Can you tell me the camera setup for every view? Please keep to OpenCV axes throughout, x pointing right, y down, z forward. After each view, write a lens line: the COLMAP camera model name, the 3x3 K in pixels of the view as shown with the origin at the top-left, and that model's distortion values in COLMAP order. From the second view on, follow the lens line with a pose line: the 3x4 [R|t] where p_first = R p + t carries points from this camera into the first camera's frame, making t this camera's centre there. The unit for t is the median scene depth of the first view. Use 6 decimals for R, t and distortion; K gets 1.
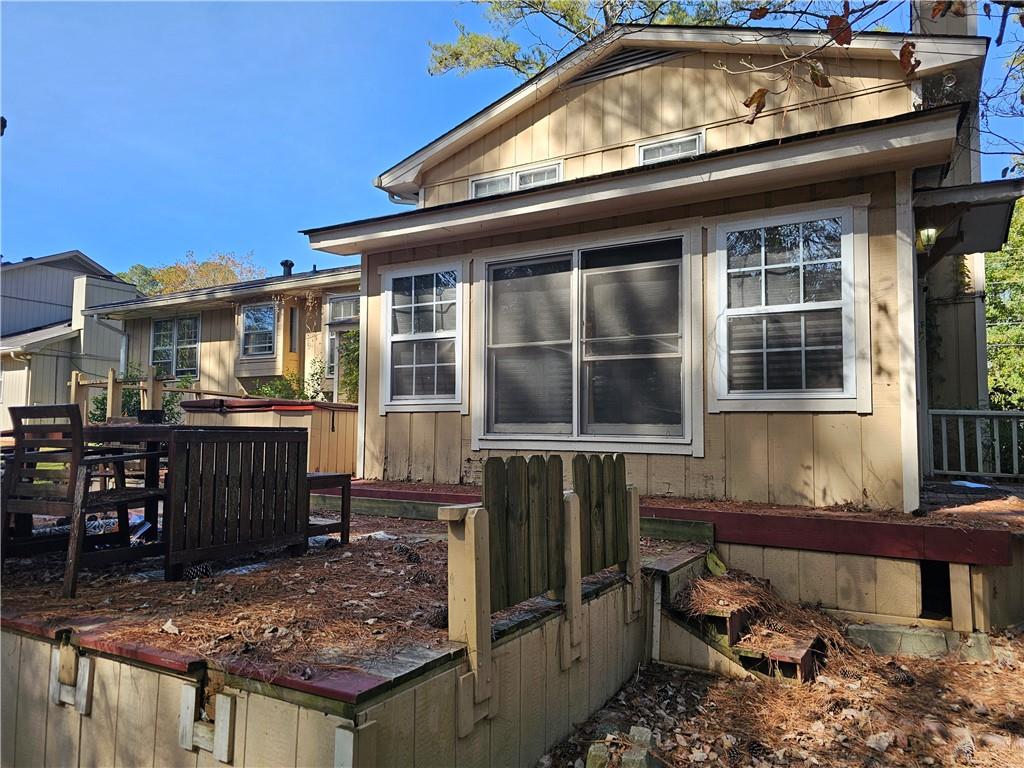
lens RADIAL K [[695.3, 0, 511.4], [0, 695.3, 382.7], [0, 0, 1]] dist [0.049632, -0.021417]
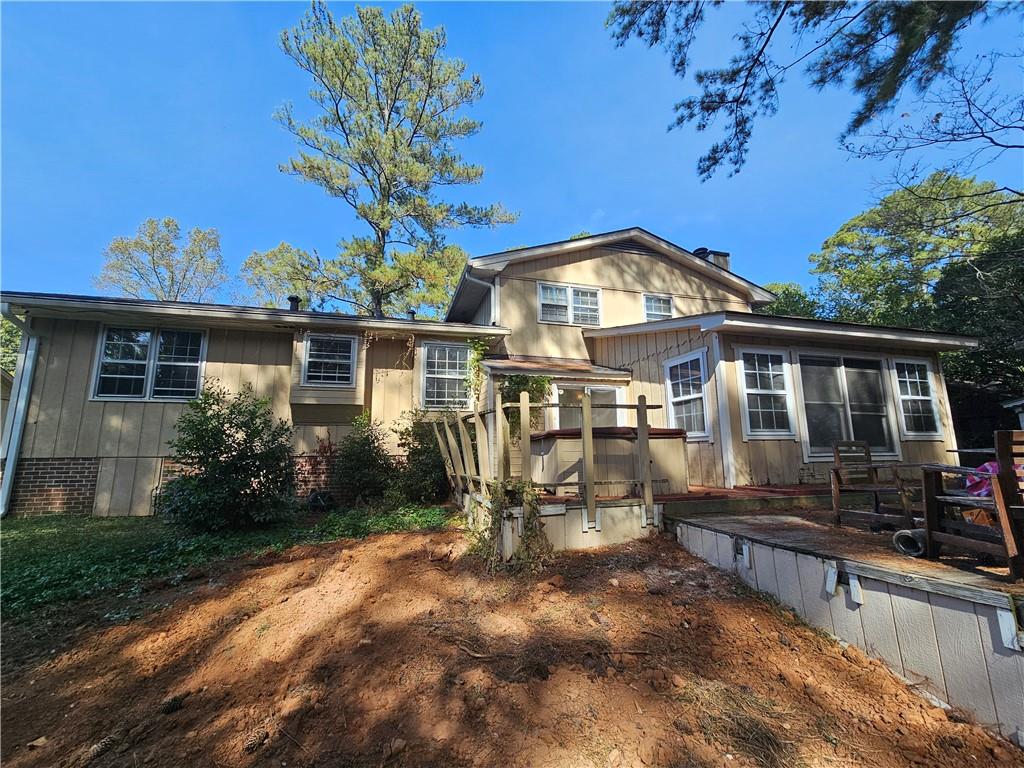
lens RADIAL K [[417.7, 0, 510.7], [0, 417.7, 384.4], [0, 0, 1]] dist [-0.003690, 0.001307]
pose [[0.697772, 0.101451, 0.709099, -1.209486], [-0.033412, 0.993452, -0.109255, 0.039811], [-0.715540, 0.052543, 0.696593, 0.746766]]
